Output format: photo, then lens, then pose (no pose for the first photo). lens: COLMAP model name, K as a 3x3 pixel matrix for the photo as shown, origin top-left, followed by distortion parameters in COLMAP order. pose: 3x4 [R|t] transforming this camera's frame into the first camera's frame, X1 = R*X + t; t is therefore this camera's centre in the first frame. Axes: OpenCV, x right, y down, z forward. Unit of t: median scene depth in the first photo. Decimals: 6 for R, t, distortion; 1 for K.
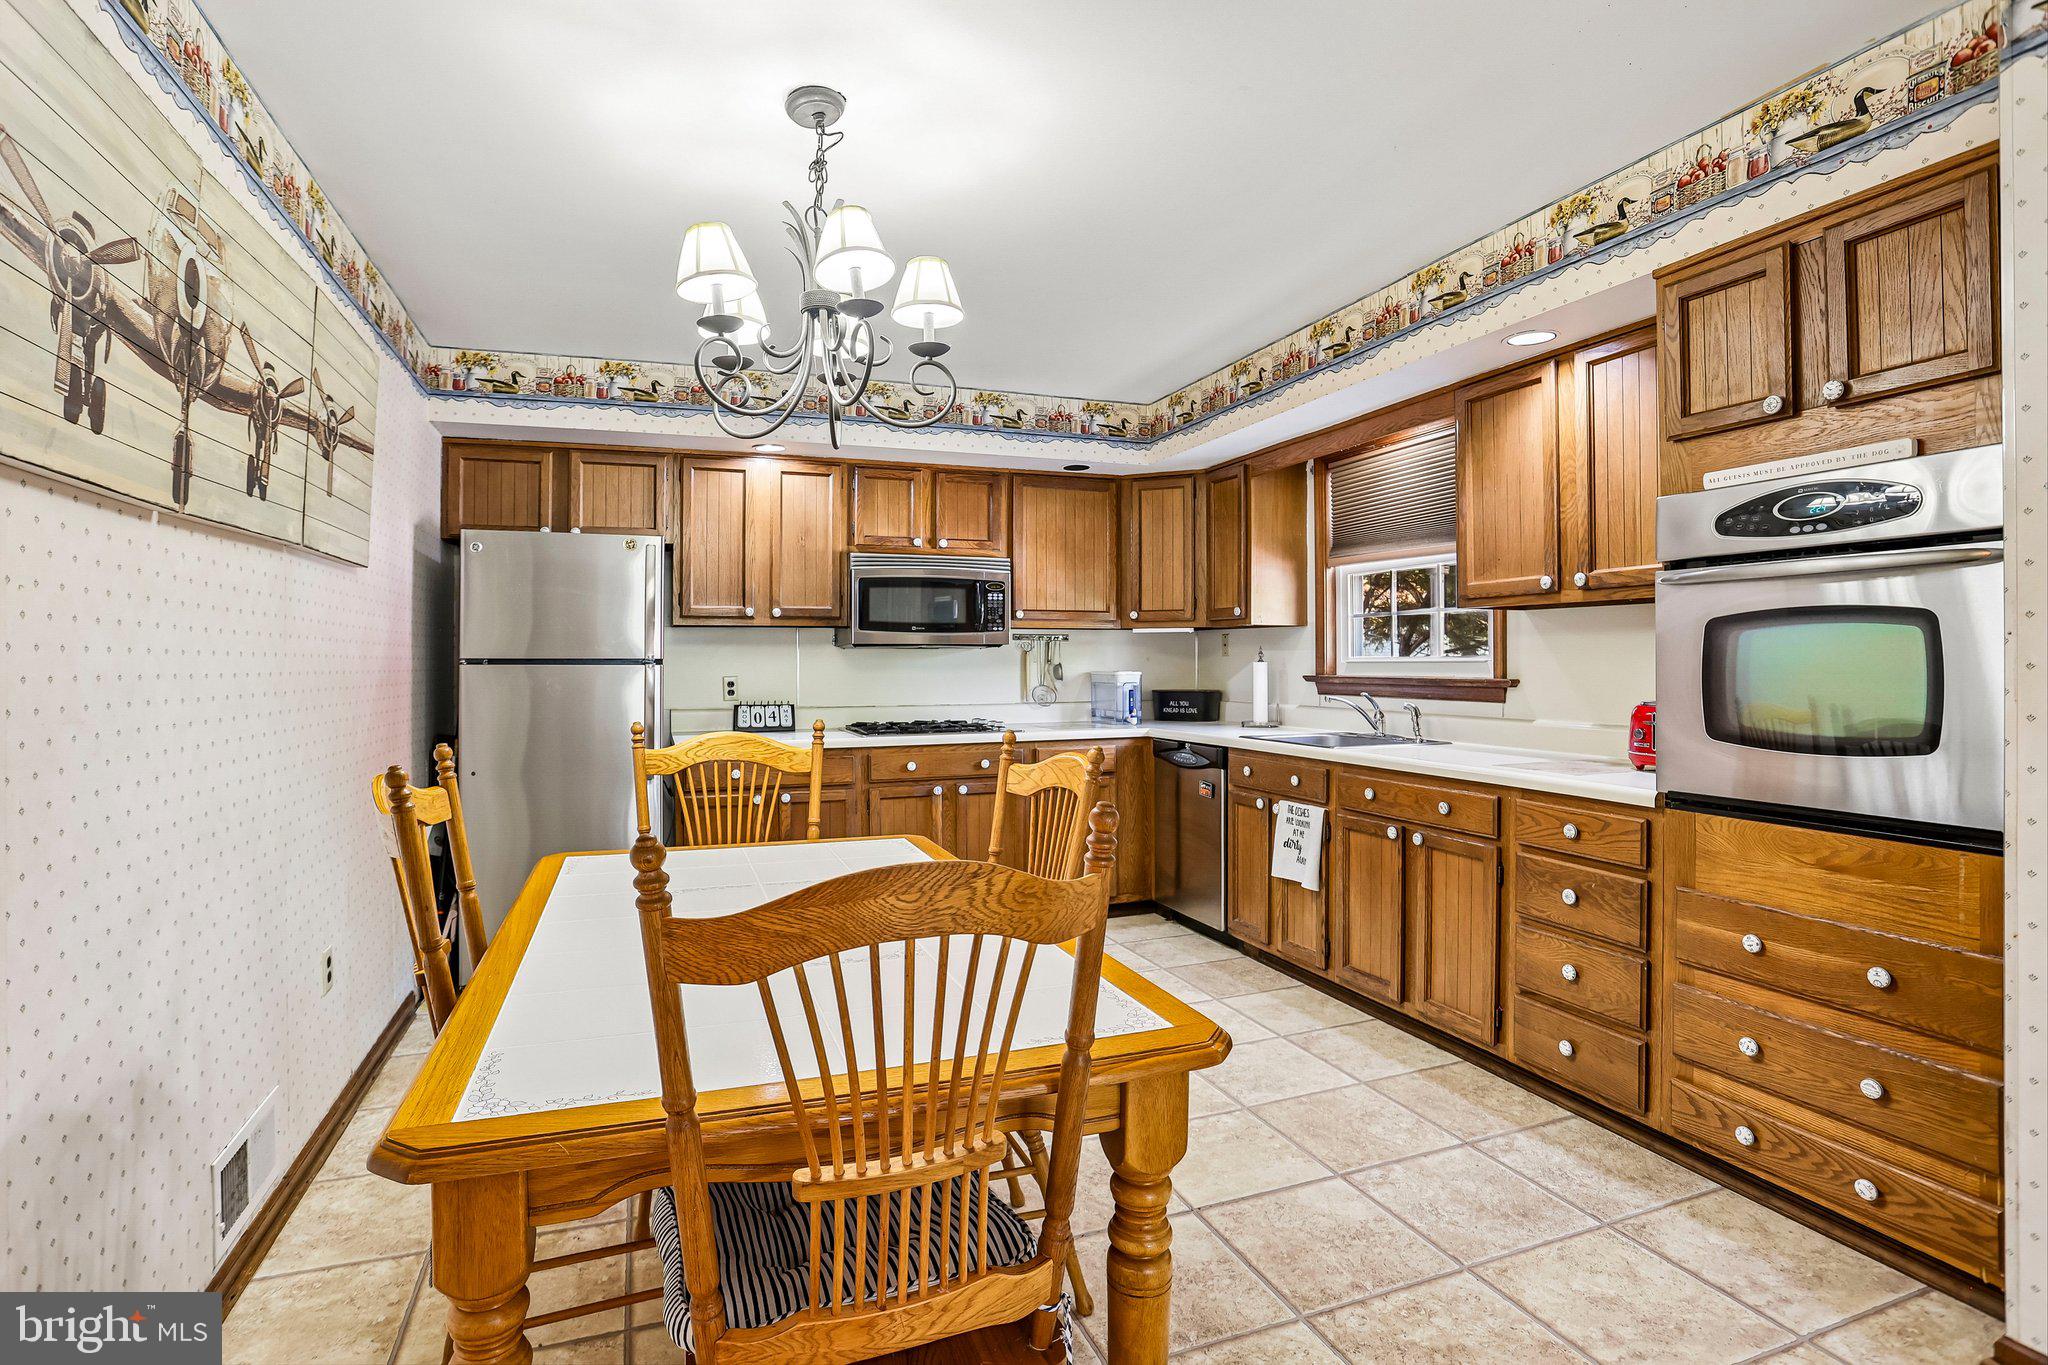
lens RADIAL K [[1009.5, 0, 1006.4], [0, 1009.5, 655.2], [0, 0, 1]] dist [-0.075646, 0.034615]
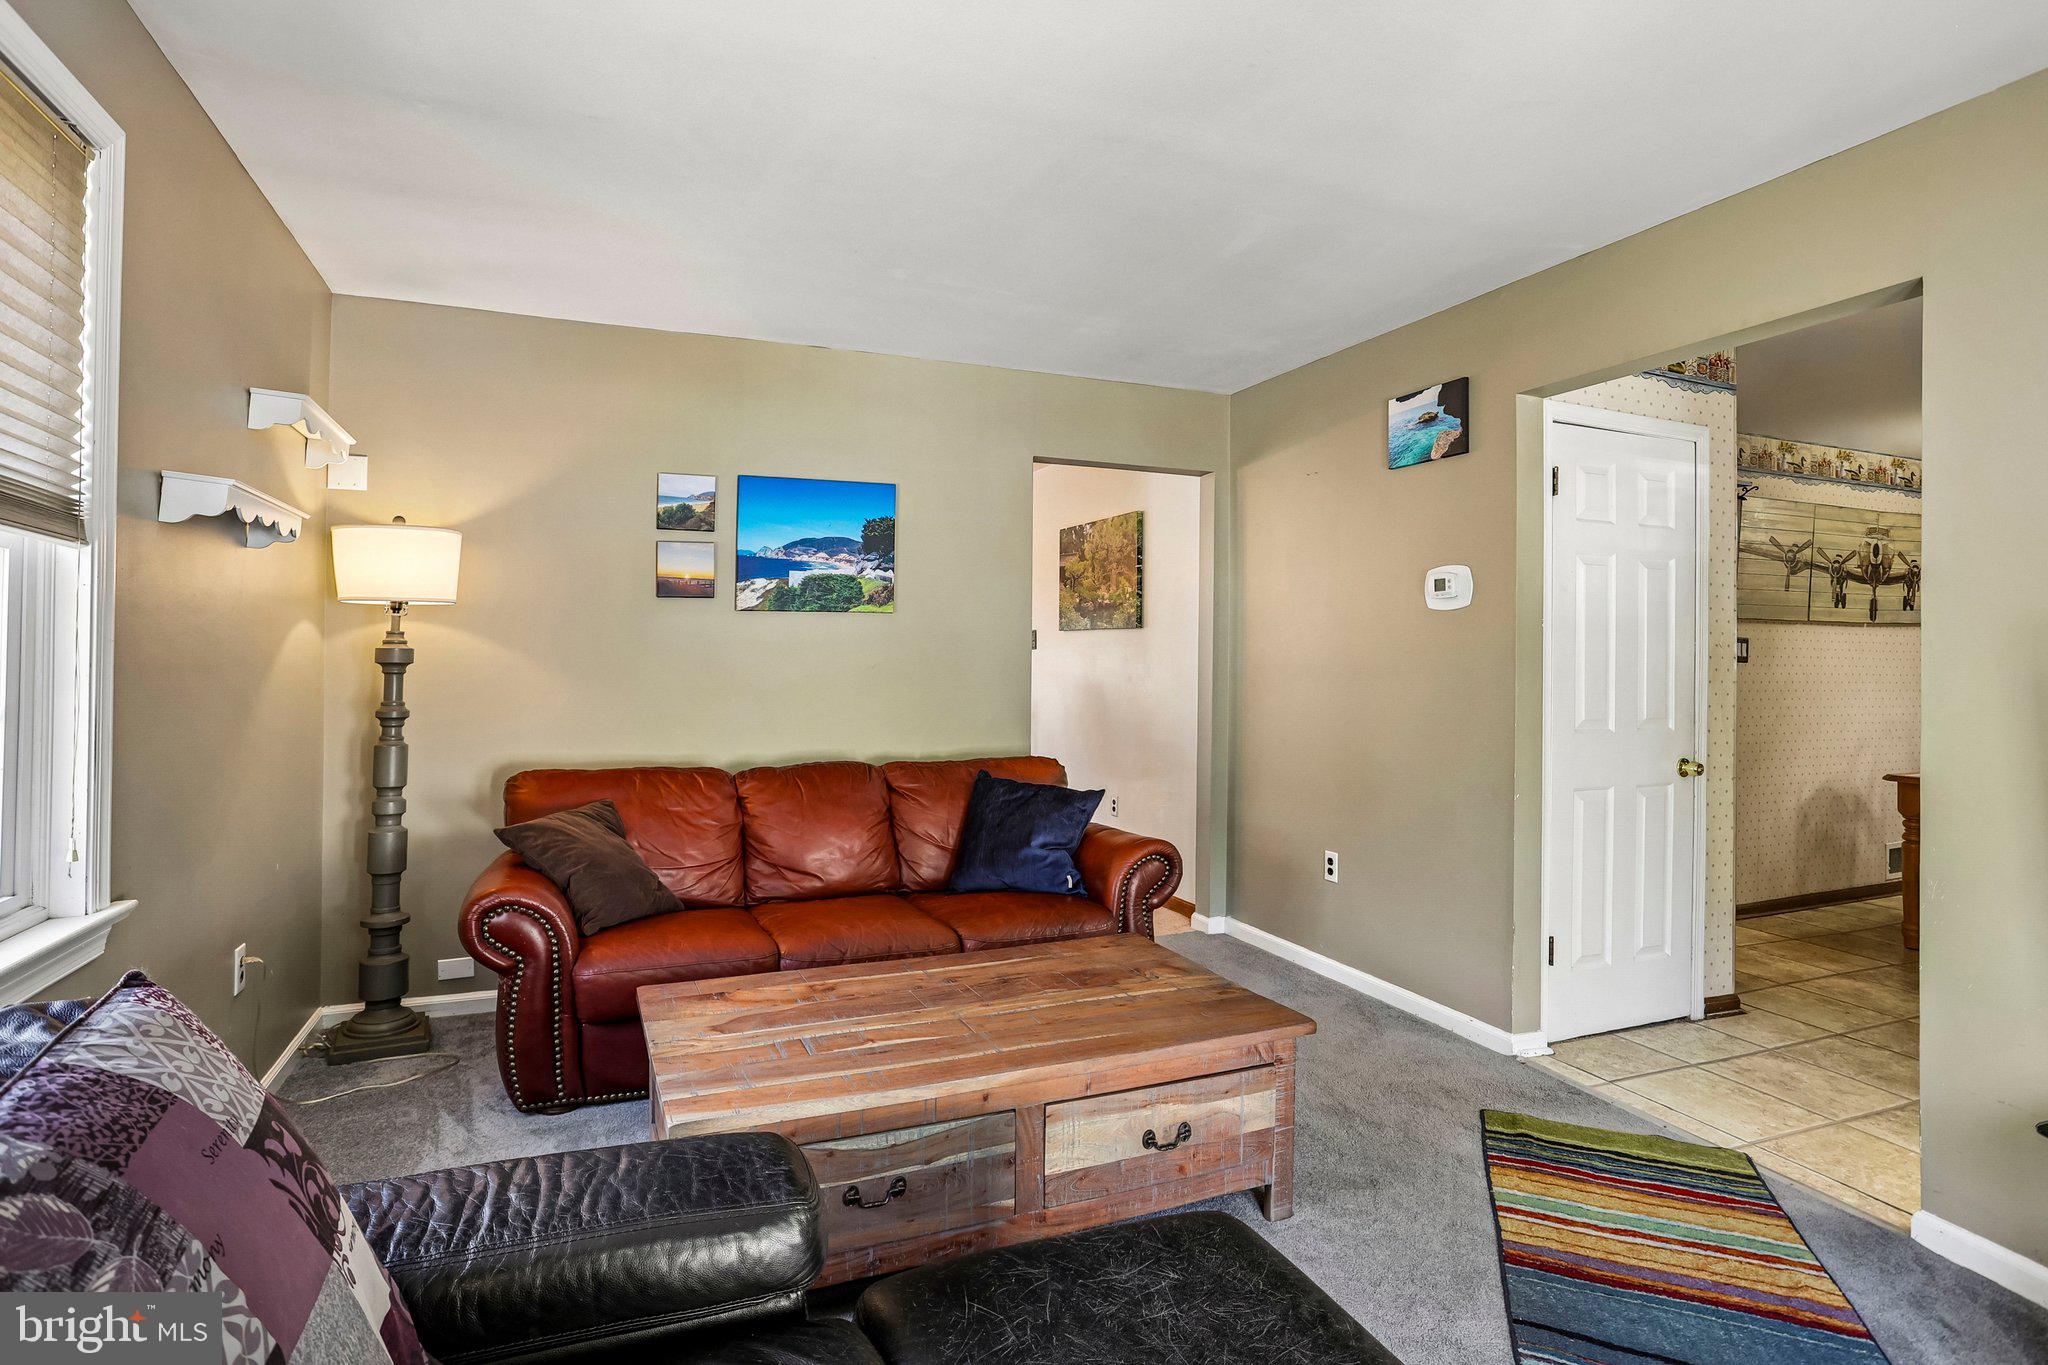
lens RADIAL K [[1009.5, 0, 1006.4], [0, 1009.5, 655.2], [0, 0, 1]] dist [-0.075646, 0.034615]
pose [[0.037472, -0.002242, -0.999295, 1.178172], [-0.001653, 0.999996, -0.002305, -0.015152], [0.999296, 0.001738, 0.037468, -1.038427]]
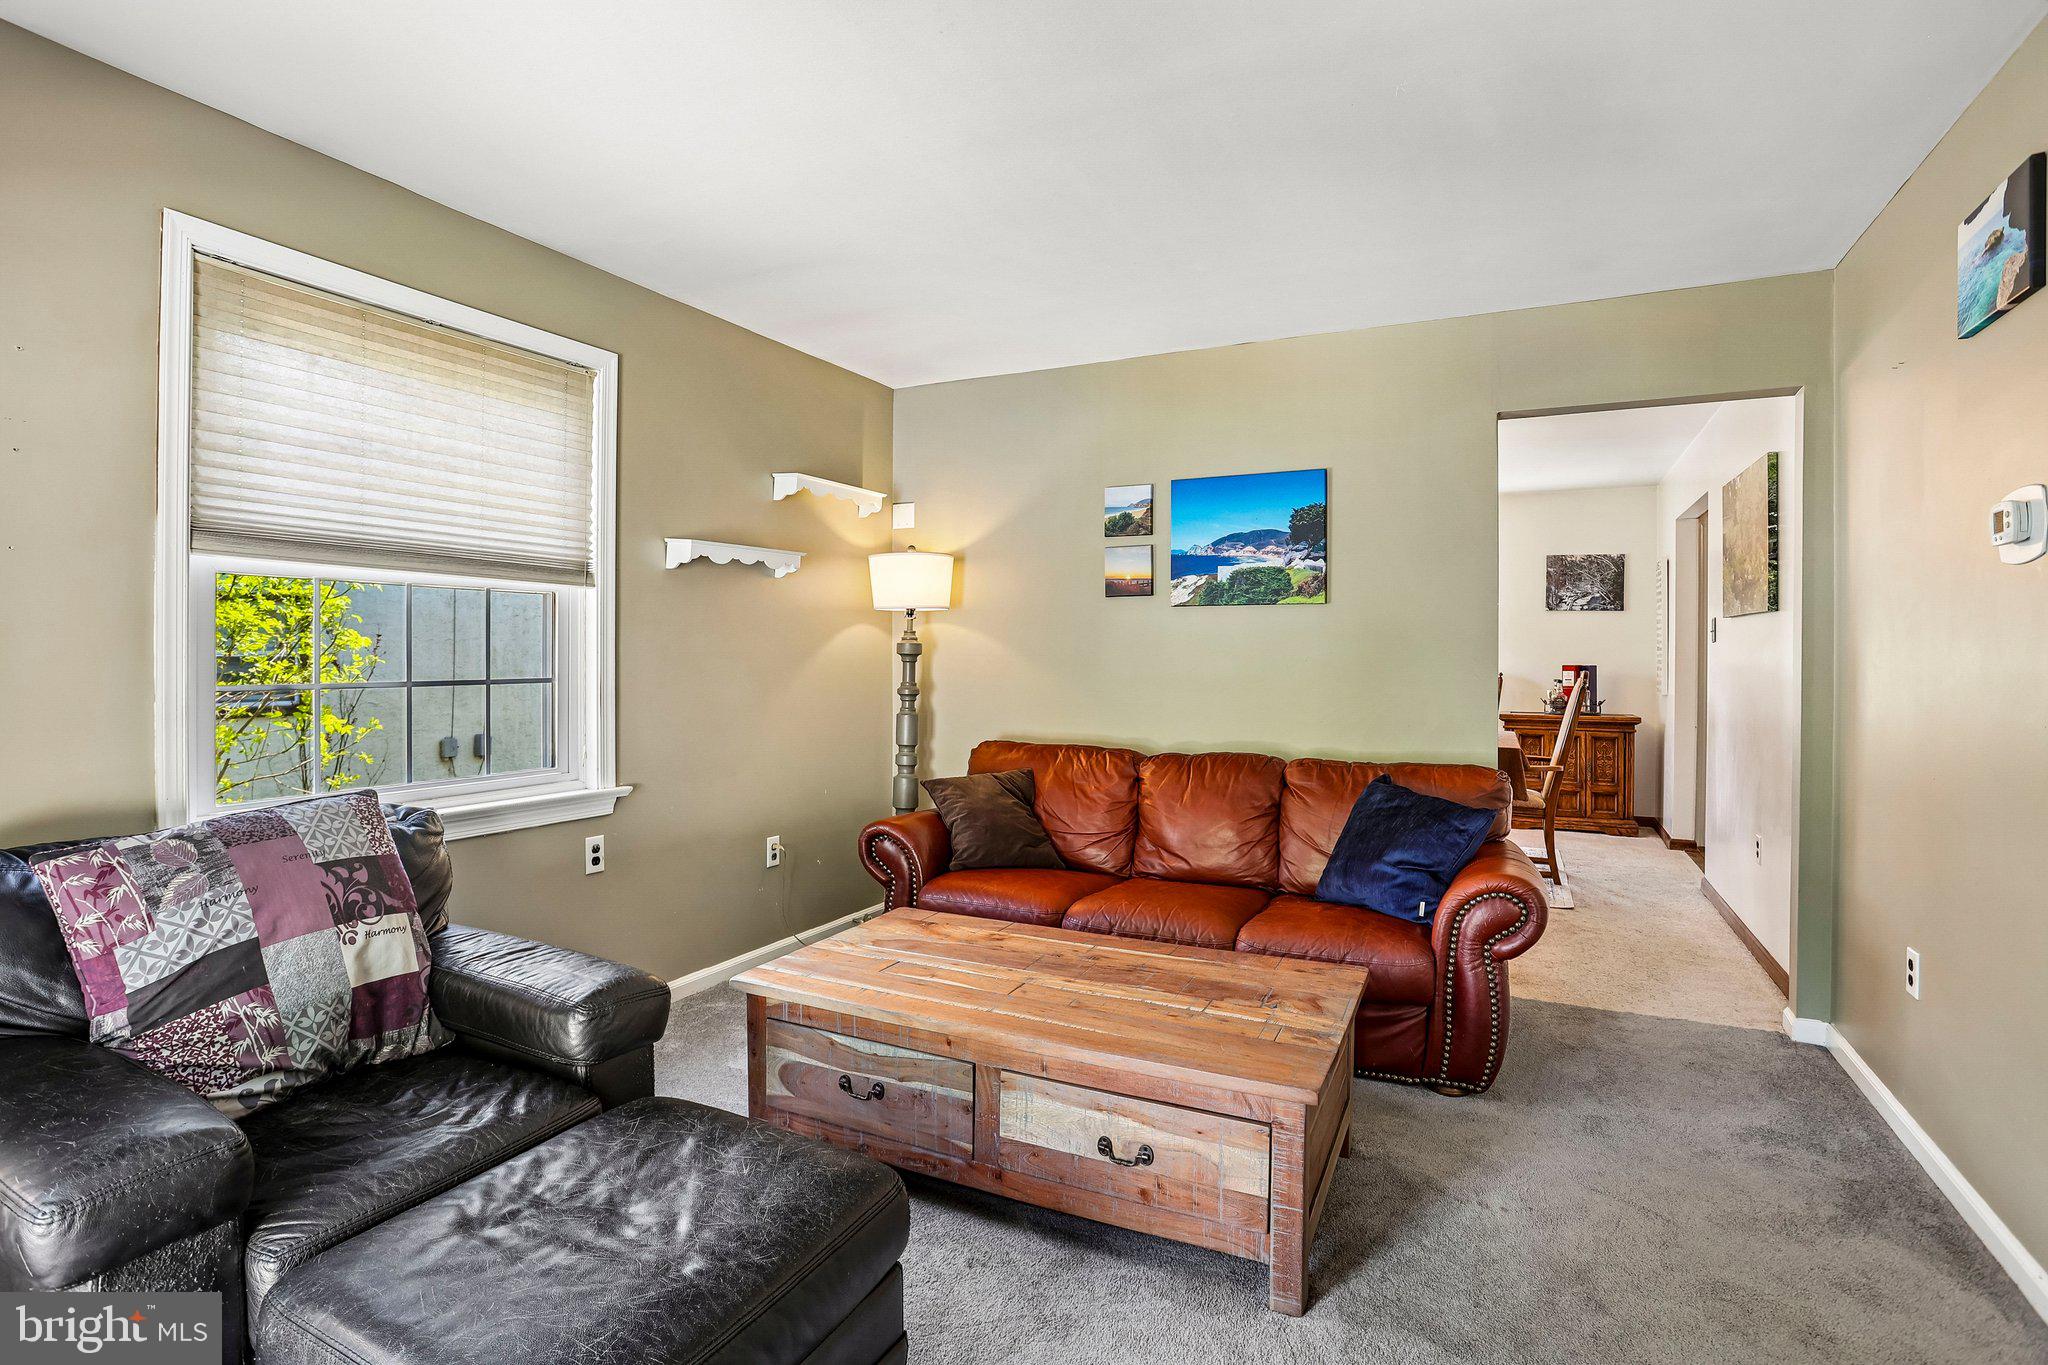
lens RADIAL K [[1009.5, 0, 1006.4], [0, 1009.5, 655.2], [0, 0, 1]] dist [-0.075646, 0.034615]
pose [[-0.721517, 0.000152, -0.692397, 1.002209], [-0.002879, 0.999991, 0.003220, -0.011437], [0.692391, 0.004317, -0.721510, -0.485506]]
